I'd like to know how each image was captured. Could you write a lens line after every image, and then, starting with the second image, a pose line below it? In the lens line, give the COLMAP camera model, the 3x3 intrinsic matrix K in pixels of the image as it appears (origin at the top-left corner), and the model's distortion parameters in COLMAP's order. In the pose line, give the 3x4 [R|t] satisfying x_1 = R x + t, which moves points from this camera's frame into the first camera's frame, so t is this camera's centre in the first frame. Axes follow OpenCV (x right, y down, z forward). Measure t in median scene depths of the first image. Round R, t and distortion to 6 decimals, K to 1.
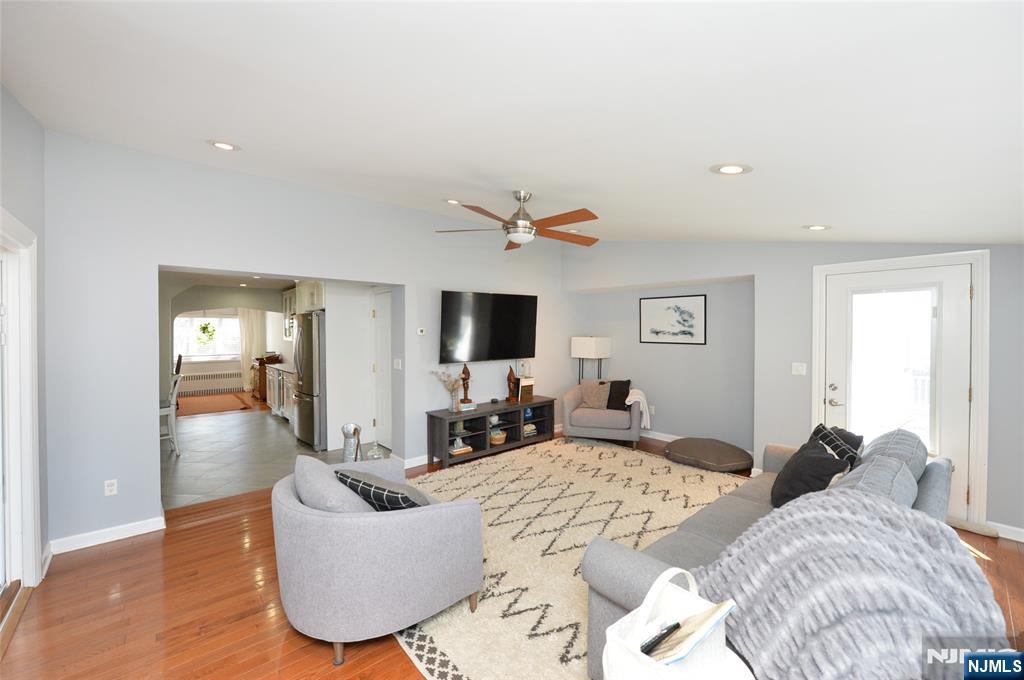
lens RADIAL K [[405.7, 0, 512.0], [0, 405.7, 340.0], [0, 0, 1]] dist [-0.000505, -0.000045]
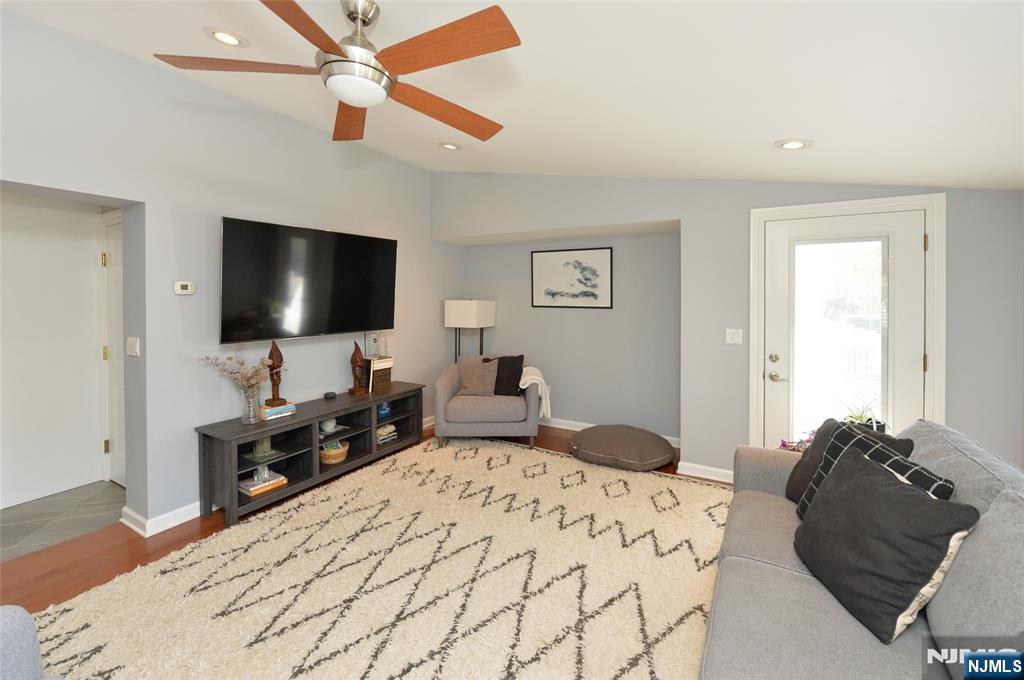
lens RADIAL K [[414.5, 0, 527.5], [0, 414.5, 309.0], [0, 0, 1]] dist [-0.009488, -0.000055]
pose [[0.935657, -0.005528, 0.352868, 0.023208], [0.004368, 0.999982, 0.004085, 0.008532], [-0.352884, -0.002280, 0.935664, 0.285183]]
